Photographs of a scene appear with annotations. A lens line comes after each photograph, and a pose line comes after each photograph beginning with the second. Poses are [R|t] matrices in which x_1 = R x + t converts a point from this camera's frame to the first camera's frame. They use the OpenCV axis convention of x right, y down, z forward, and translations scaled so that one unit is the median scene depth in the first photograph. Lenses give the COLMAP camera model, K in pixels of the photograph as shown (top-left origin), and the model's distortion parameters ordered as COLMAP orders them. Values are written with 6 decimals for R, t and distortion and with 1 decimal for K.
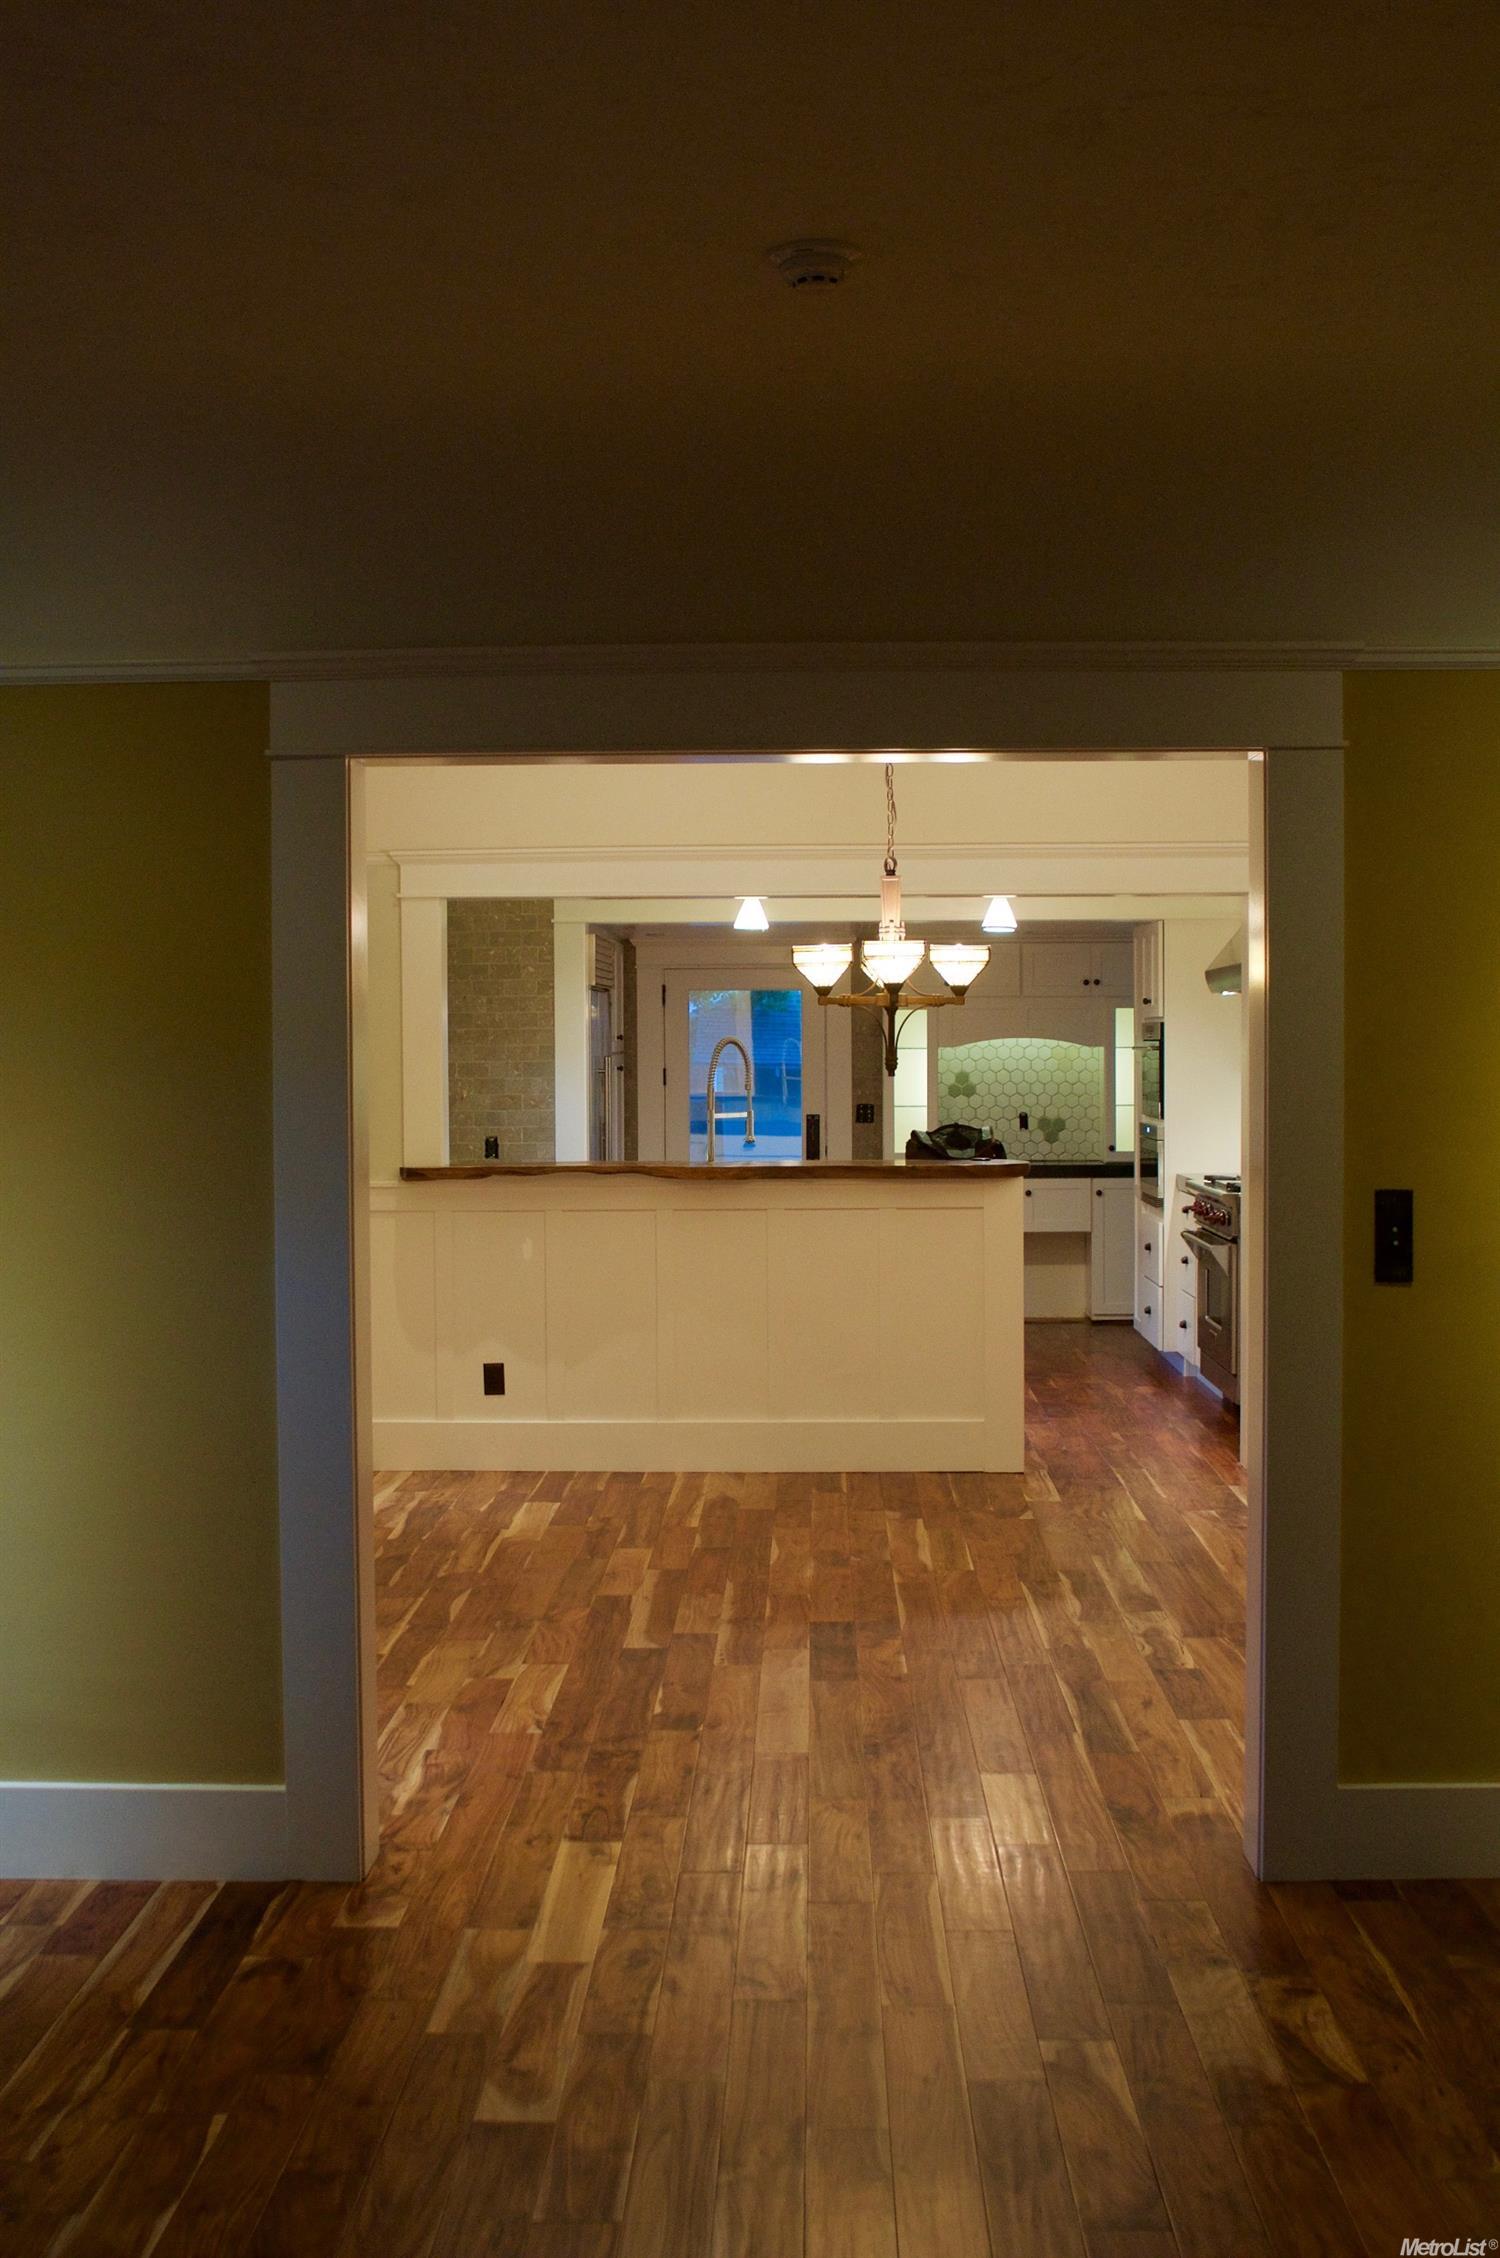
lens RADIAL K [[2366.5, 0, 750.0], [0, 2366.5, 1129.0], [0, 0, 1]] dist [-0.115631, 0.138738]
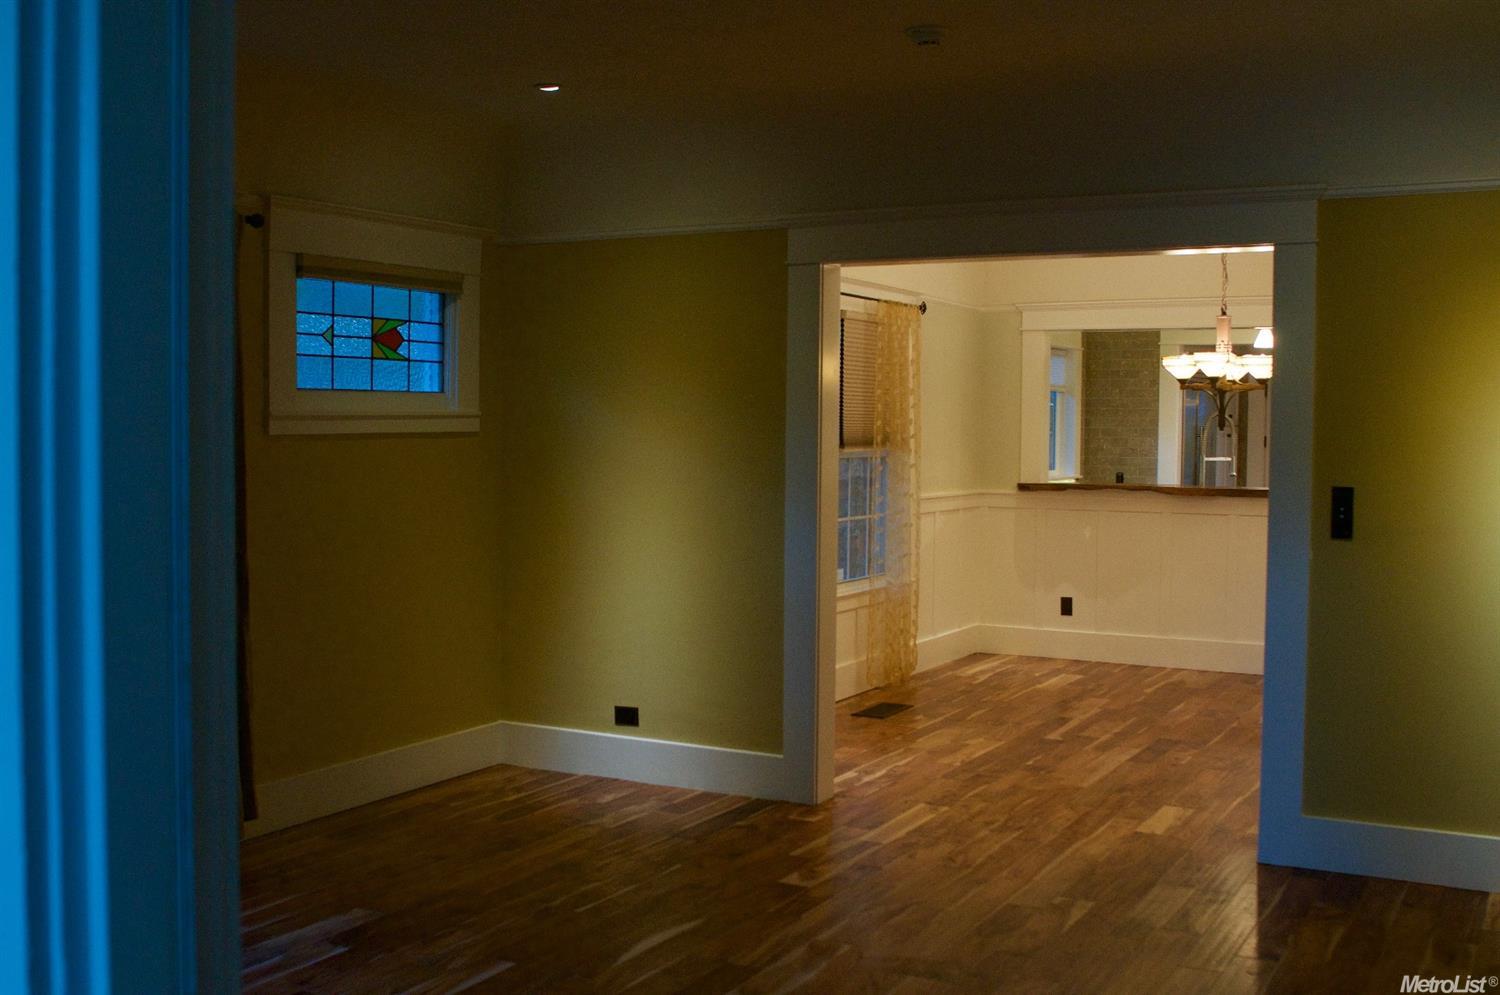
lens RADIAL K [[1572.1, 0, 750.0], [0, 1572.1, 497.5], [0, 0, 1]] dist [-0.115631, 0.138738]
pose [[0.890039, 0.035016, -0.454539, 0.411203], [-0.031276, 0.999387, 0.015746, 0.029659], [0.454811, 0.000202, 0.890588, -0.267288]]
